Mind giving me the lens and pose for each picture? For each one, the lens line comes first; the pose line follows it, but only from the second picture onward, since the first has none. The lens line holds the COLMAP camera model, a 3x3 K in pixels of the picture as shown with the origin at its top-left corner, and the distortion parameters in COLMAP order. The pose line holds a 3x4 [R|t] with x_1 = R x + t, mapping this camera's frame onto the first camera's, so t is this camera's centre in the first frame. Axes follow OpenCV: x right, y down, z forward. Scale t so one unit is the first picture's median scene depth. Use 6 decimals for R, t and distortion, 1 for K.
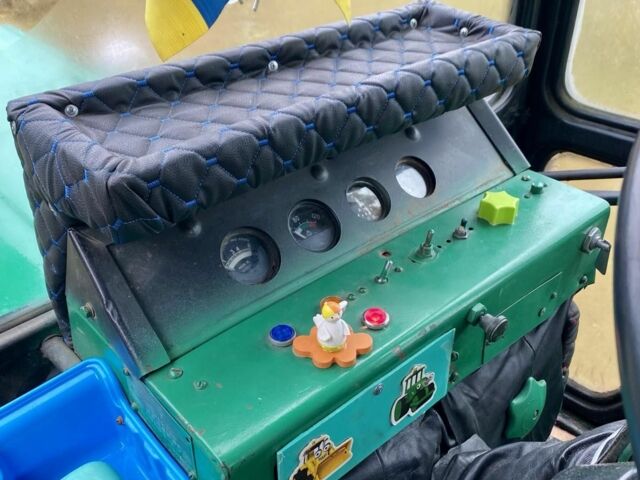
lens RADIAL K [[629.9, 0, 307.0], [0, 629.9, 226.9], [0, 0, 1]] dist [0.110733, -0.204850]
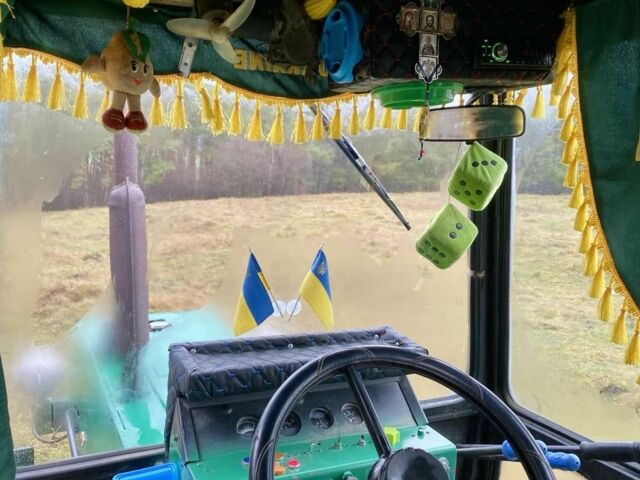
lens RADIAL K [[629.9, 0, 307.0], [0, 629.9, 226.9], [0, 0, 1]] dist [0.110733, -0.204850]
pose [[0.950231, 0.070777, -0.303401, 0.754613], [-0.199724, 0.885803, -0.418883, 0.329836], [0.239106, 0.458632, 0.855854, -1.206194]]
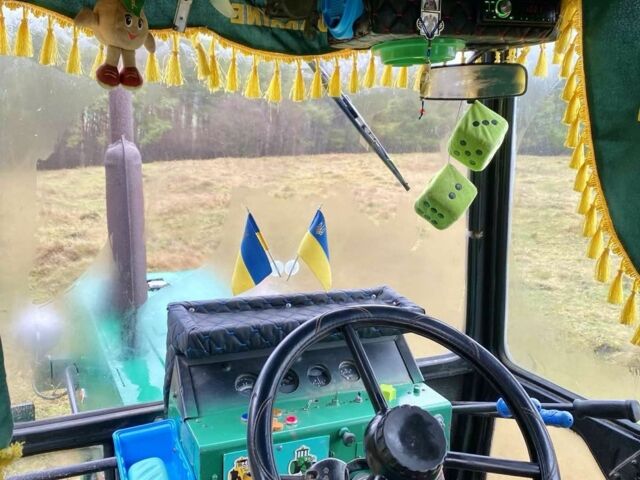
lens RADIAL K [[629.9, 0, 307.0], [0, 629.9, 226.9], [0, 0, 1]] dist [0.110733, -0.204850]
pose [[0.950918, 0.092660, -0.295244, 0.748106], [-0.201606, 0.909343, -0.363937, 0.326425], [0.234755, 0.405597, 0.883392, -1.189035]]
